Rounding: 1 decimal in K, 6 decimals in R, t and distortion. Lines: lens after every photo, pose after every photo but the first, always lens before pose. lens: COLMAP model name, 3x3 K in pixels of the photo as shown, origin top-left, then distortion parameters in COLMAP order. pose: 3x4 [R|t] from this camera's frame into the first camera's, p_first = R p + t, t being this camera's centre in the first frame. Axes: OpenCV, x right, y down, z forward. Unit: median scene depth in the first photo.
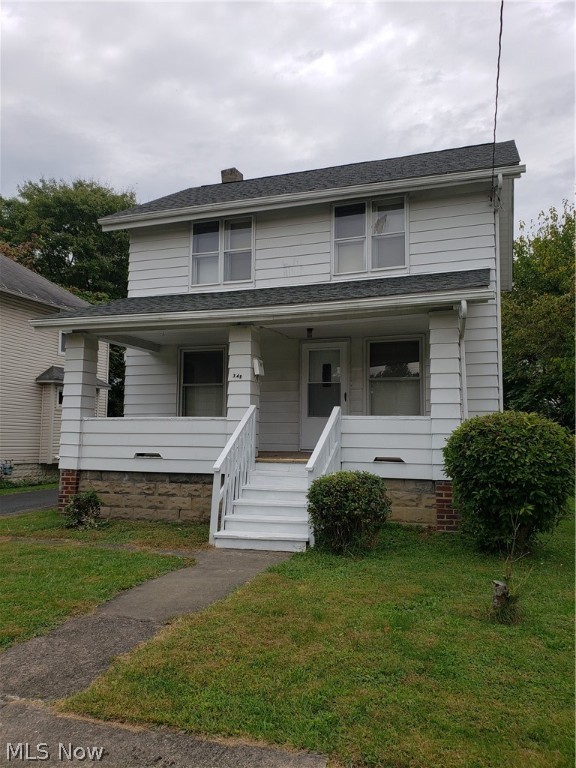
lens RADIAL K [[621.5, 0, 288.0], [0, 621.5, 384.0], [0, 0, 1]] dist [0.075535, -0.079950]
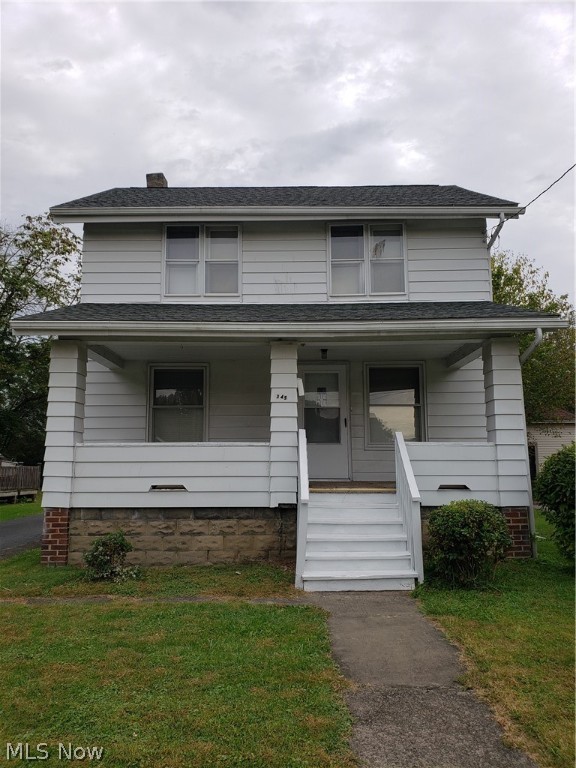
lens RADIAL K [[621.5, 0, 288.0], [0, 621.5, 384.0], [0, 0, 1]] dist [0.075535, -0.079950]
pose [[0.943011, 0.032740, 0.331146, -0.343116], [-0.017714, 0.998676, -0.048293, 0.010887], [-0.332289, 0.039675, 0.942343, 0.133091]]
